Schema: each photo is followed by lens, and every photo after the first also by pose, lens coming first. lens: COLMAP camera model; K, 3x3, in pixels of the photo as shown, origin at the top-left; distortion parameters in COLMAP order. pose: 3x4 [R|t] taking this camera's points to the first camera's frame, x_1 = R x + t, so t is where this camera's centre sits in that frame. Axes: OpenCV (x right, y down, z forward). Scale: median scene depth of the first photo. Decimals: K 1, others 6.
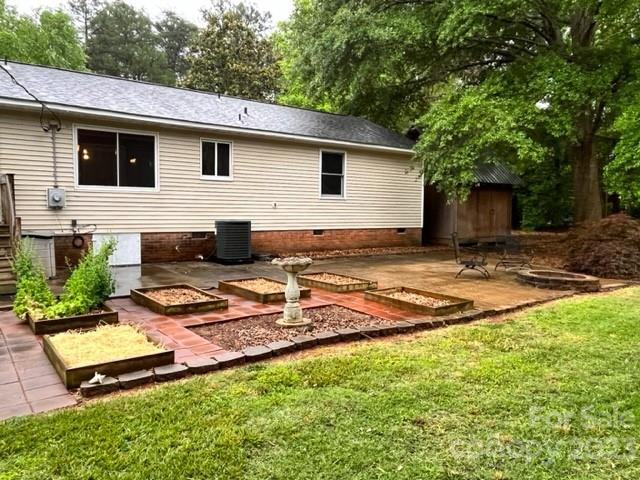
lens RADIAL K [[479.9, 0, 321.6], [0, 479.9, 241.2], [0, 0, 1]] dist [-0.038278, 0.000420]
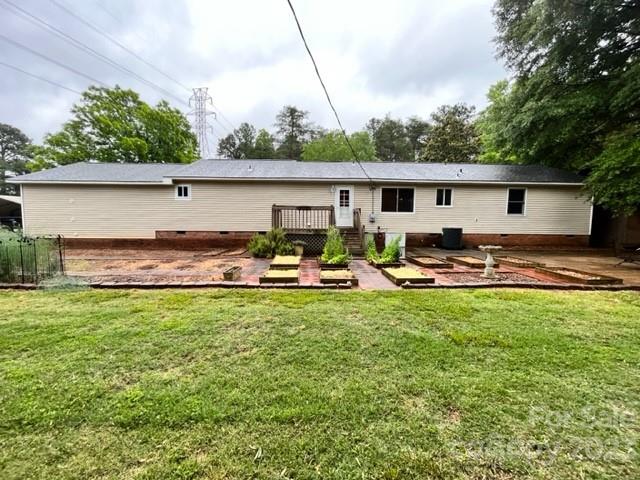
lens RADIAL K [[256.5, 0, 317.7], [0, 256.5, 244.4], [0, 0, 1]] dist [-0.012942, 0.000997]
pose [[0.807489, 0.047512, -0.587966, -0.009037], [-0.036610, 0.998866, 0.030438, 0.013058], [0.588745, -0.003053, 0.808313, -0.177913]]
